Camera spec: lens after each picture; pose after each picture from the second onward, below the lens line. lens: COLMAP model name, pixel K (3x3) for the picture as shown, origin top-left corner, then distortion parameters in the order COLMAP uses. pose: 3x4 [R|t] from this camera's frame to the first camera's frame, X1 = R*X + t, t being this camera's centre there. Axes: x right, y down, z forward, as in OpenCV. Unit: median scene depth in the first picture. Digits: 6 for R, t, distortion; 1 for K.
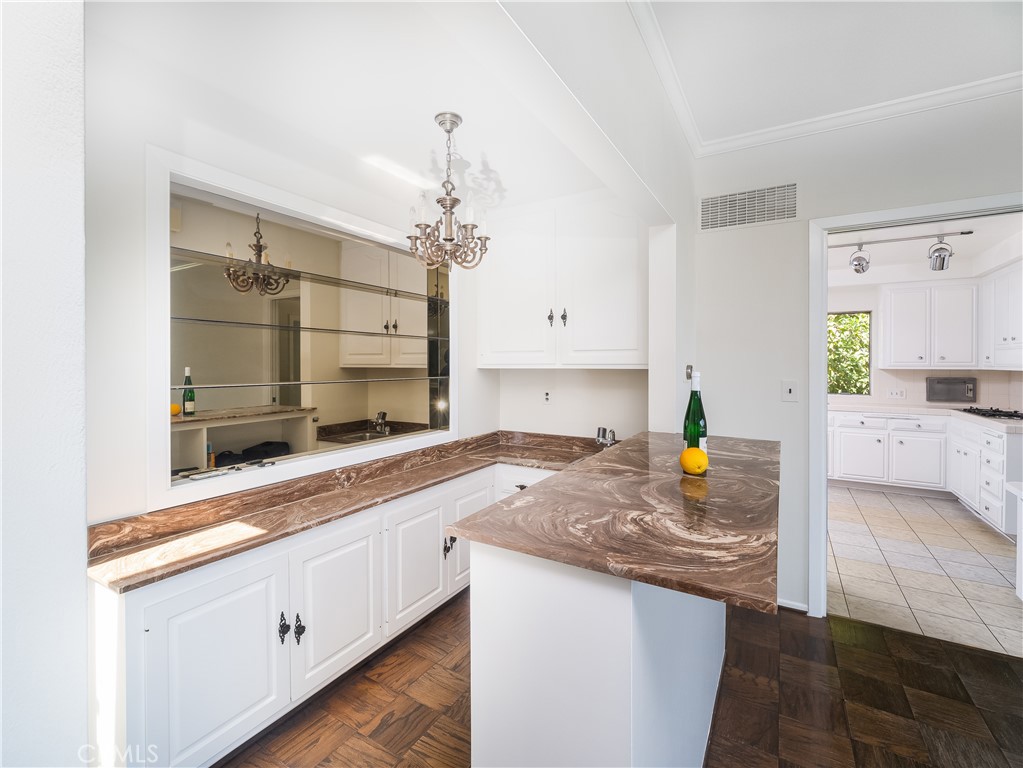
lens RADIAL K [[453.9, 0, 505.8], [0, 453.9, 367.1], [0, 0, 1]] dist [-0.002084, -0.000486]
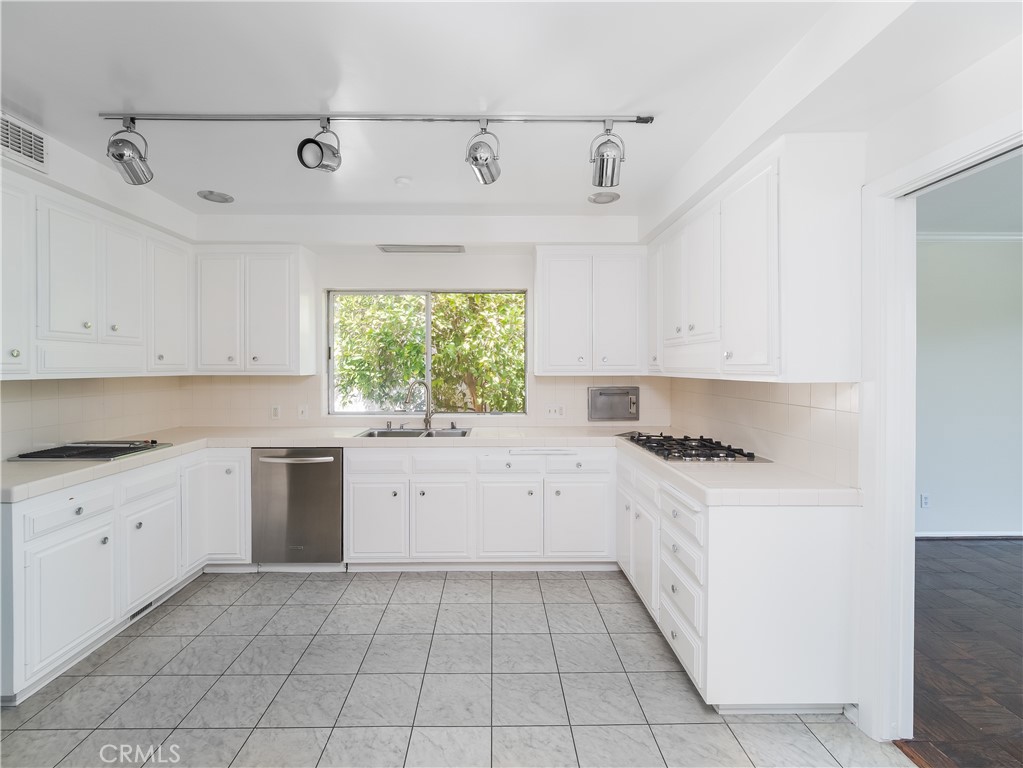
lens RADIAL K [[453.9, 0, 504.7], [0, 453.9, 380.4], [0, 0, 1]] dist [-0.002084, -0.000486]
pose [[0.843340, -0.015047, 0.537170, 0.452721], [0.005351, 0.999793, 0.019606, -0.002385], [-0.537354, -0.013660, 0.843246, 0.487471]]
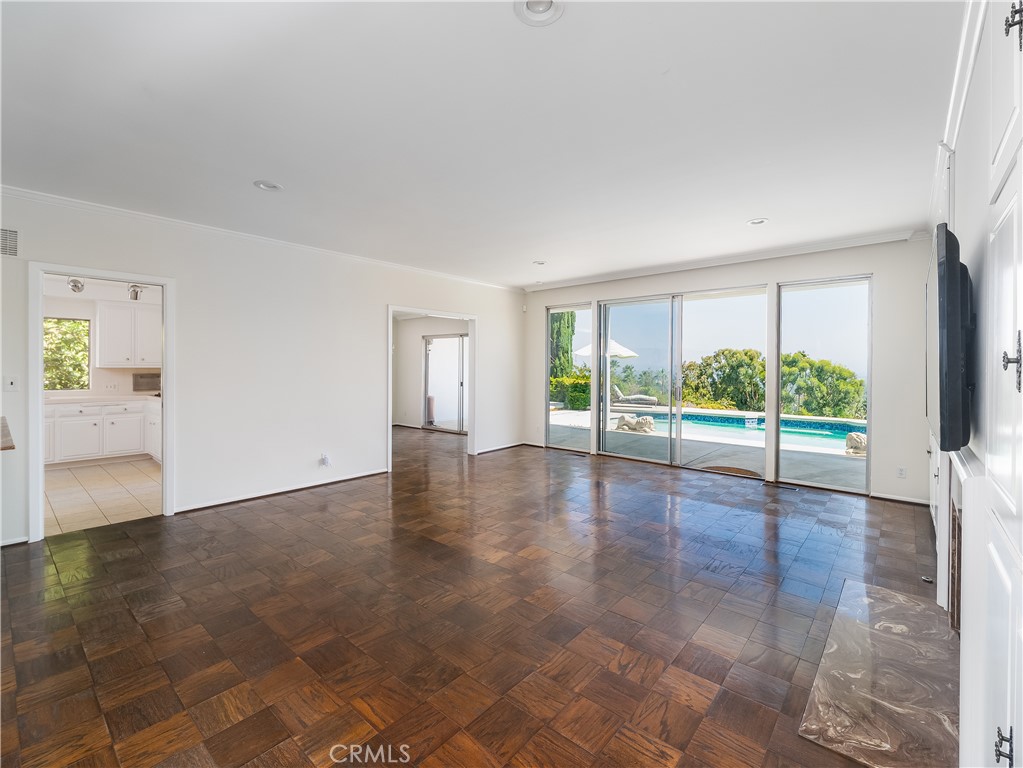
lens RADIAL K [[453.9, 0, 500.2], [0, 453.9, 367.1], [0, 0, 1]] dist [-0.002084, -0.000486]
pose [[0.174234, -0.005593, 0.984688, -0.210057], [0.000945, 0.999984, 0.005512, -0.003513], [-0.984704, -0.000030, 0.174236, -0.314068]]
